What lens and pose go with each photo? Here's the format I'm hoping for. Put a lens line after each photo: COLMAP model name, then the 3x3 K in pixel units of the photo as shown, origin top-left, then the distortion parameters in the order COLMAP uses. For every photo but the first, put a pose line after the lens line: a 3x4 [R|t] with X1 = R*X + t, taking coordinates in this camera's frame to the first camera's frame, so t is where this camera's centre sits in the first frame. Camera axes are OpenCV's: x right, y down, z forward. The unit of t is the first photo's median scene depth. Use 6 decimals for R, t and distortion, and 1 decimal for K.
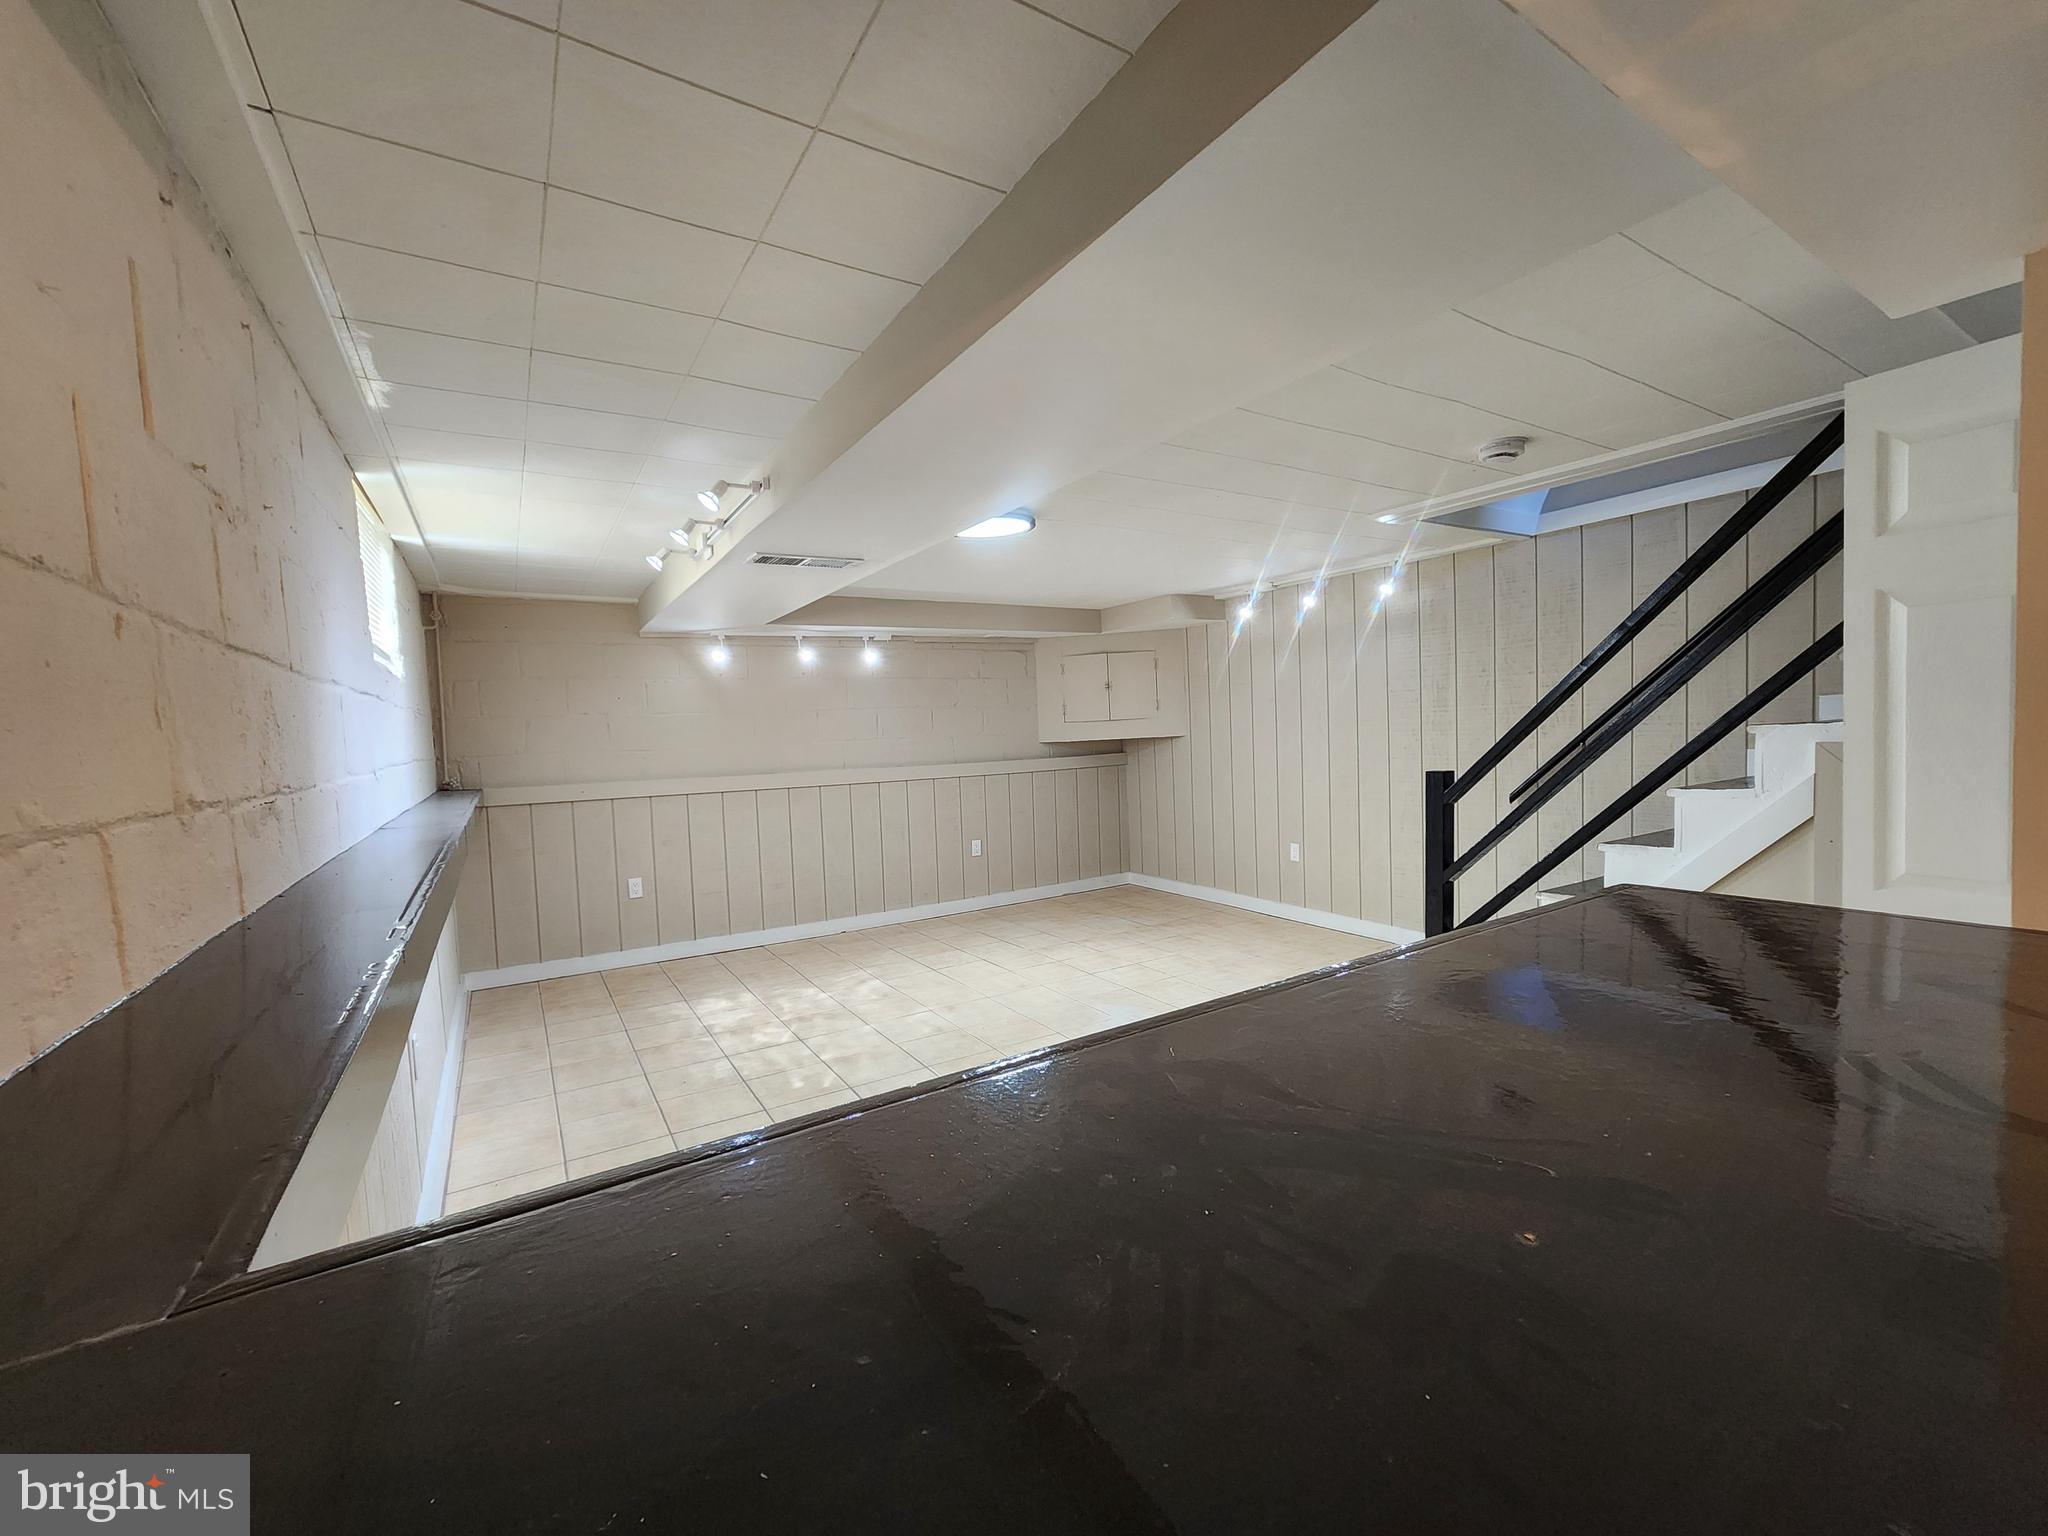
lens RADIAL K [[845.2, 0, 1038.3], [0, 845.2, 773.7], [0, 0, 1]] dist [-0.002741, 0.001780]
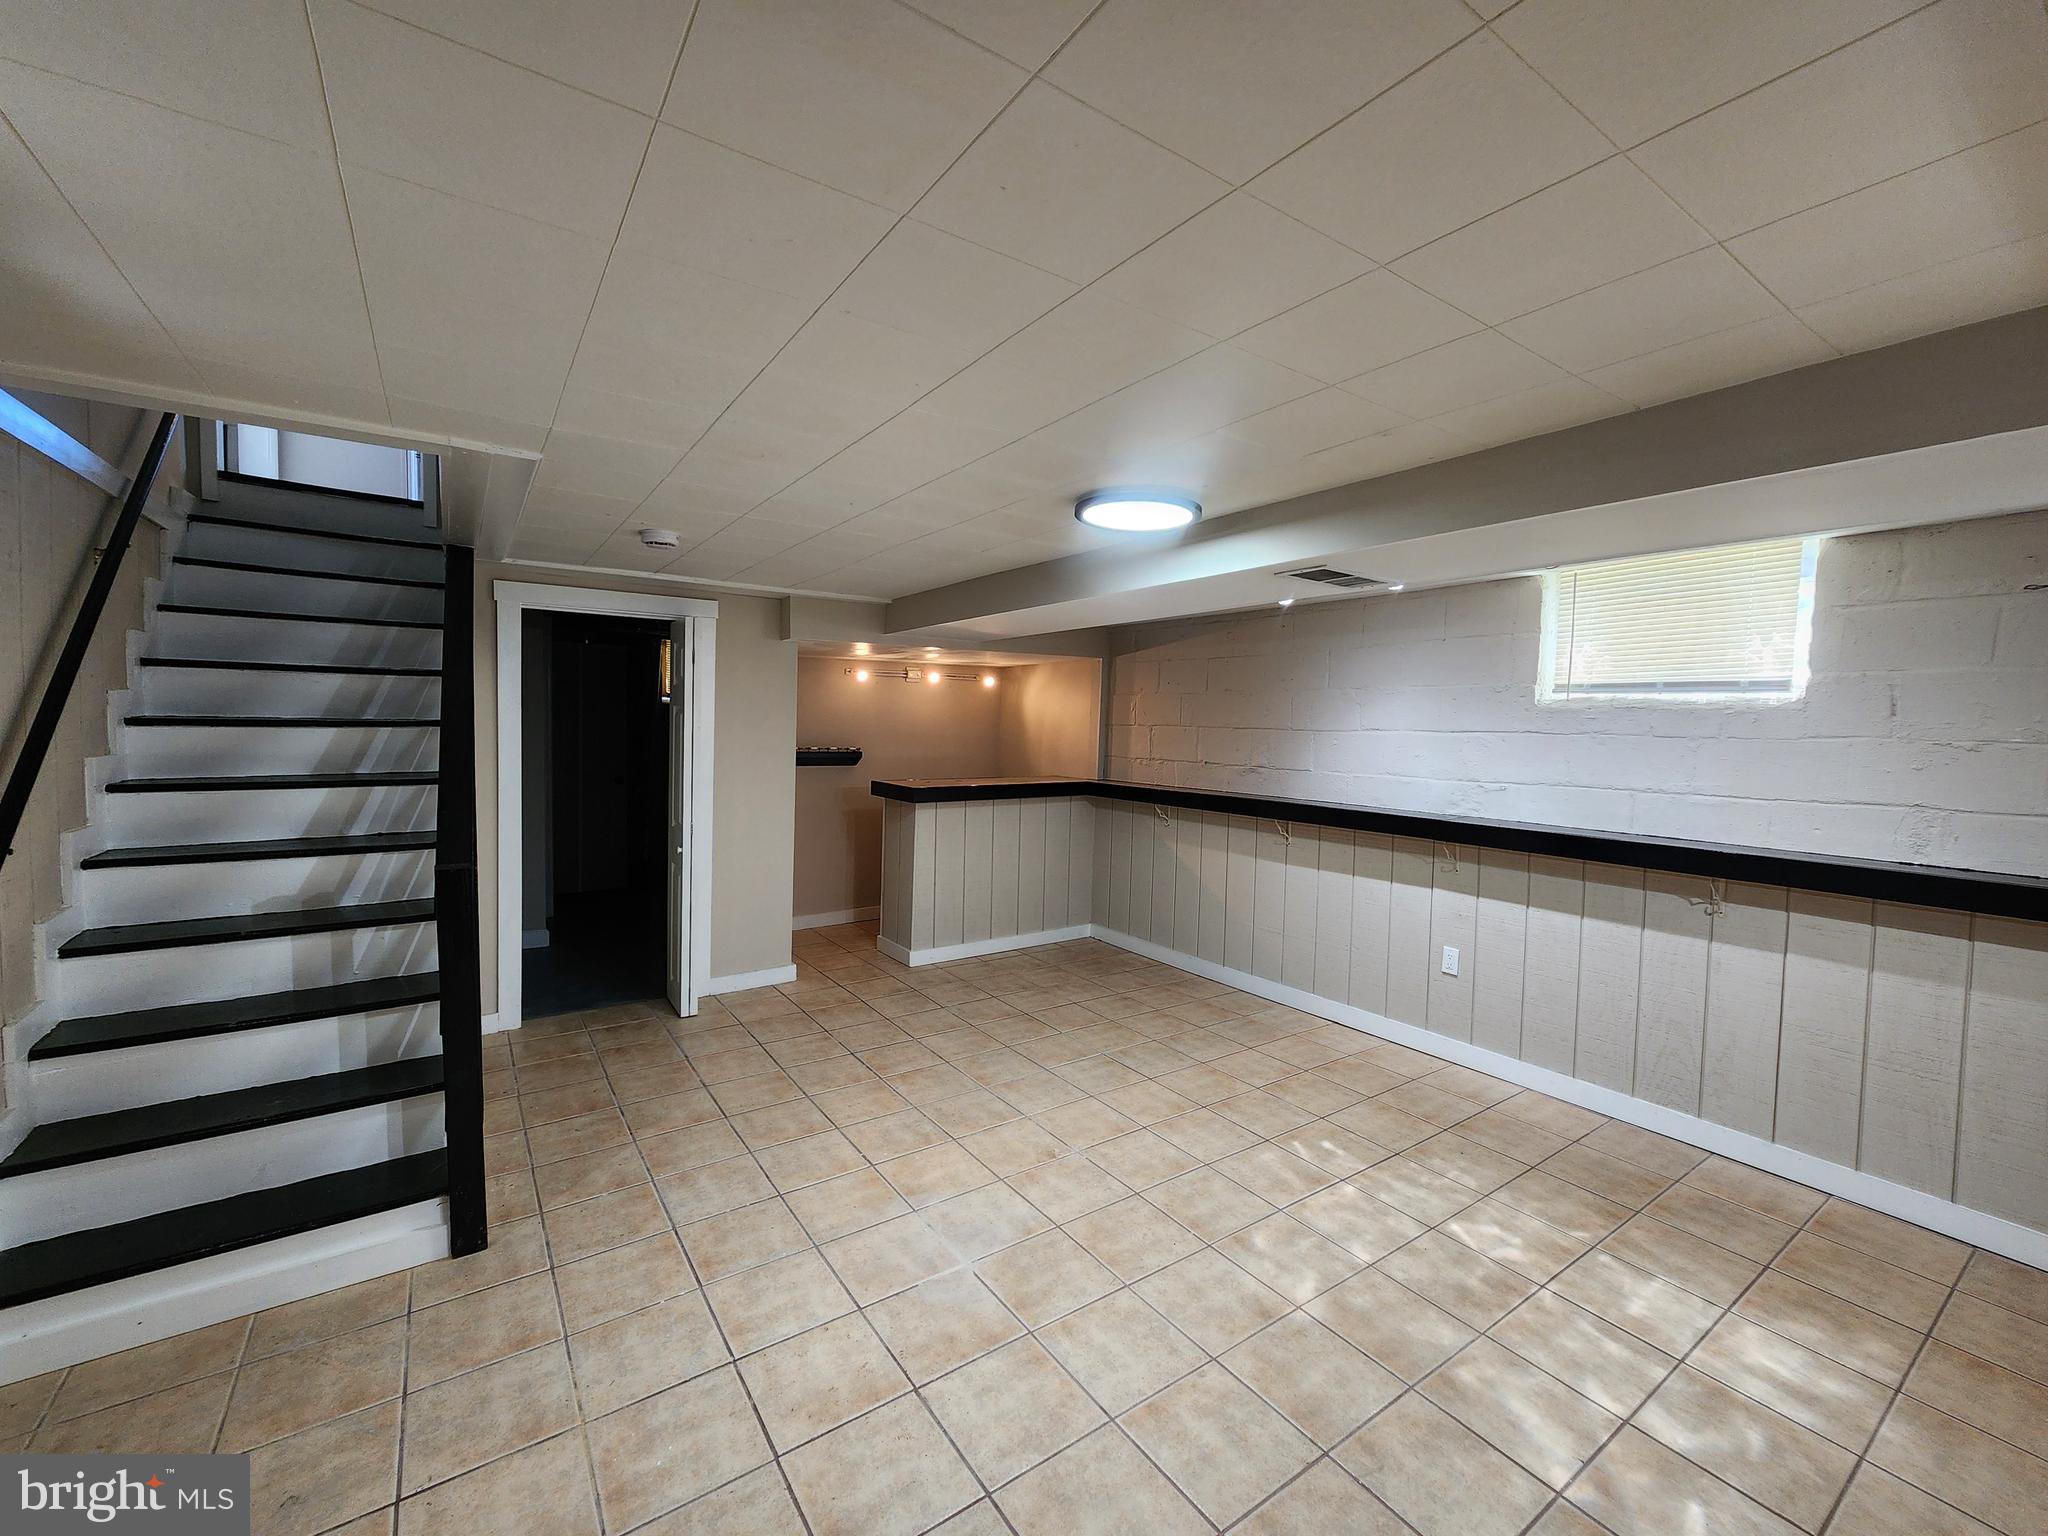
lens RADIAL K [[845.2, 0, 1032.5], [0, 845.2, 756.6], [0, 0, 1]] dist [-0.002741, 0.001780]
pose [[-0.999223, 0.019656, -0.034170, 0.059684], [0.016309, 0.995284, 0.095619, -0.137730], [0.035889, 0.094988, -0.994831, 1.627033]]
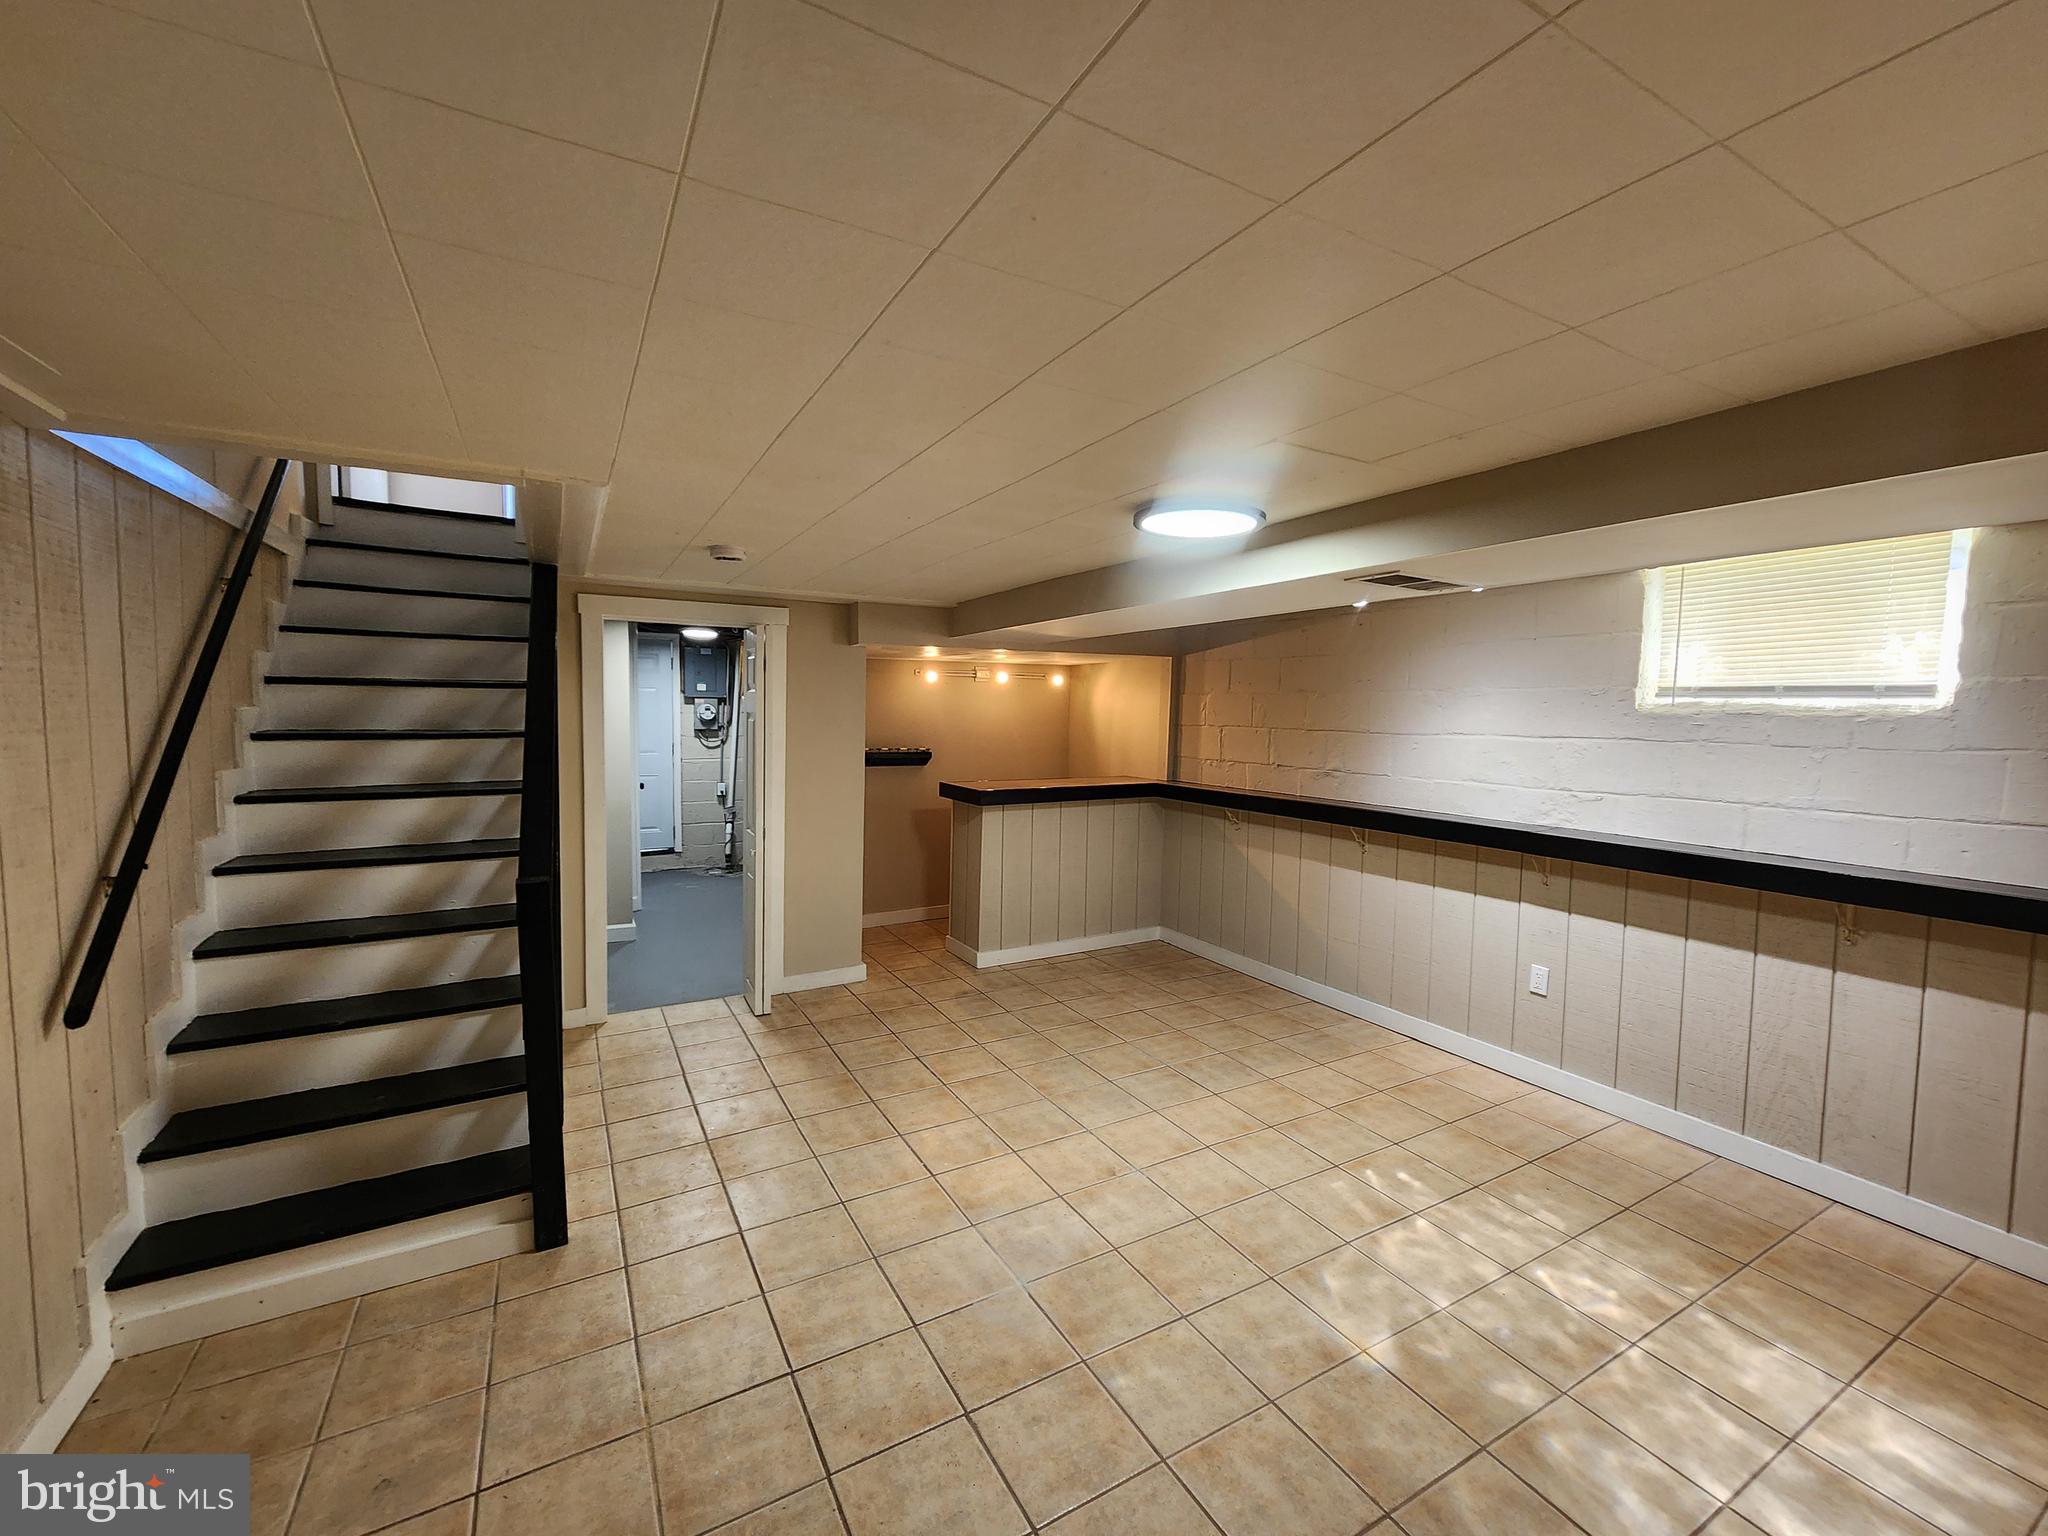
lens RADIAL K [[845.2, 0, 1030.8], [0, 845.2, 757.0], [0, 0, 1]] dist [-0.002741, 0.001780]
pose [[-0.998103, 0.020718, 0.057971, 0.043397], [0.026877, 0.993833, 0.107580, -0.158855], [-0.055385, 0.108934, -0.992505, 1.614930]]
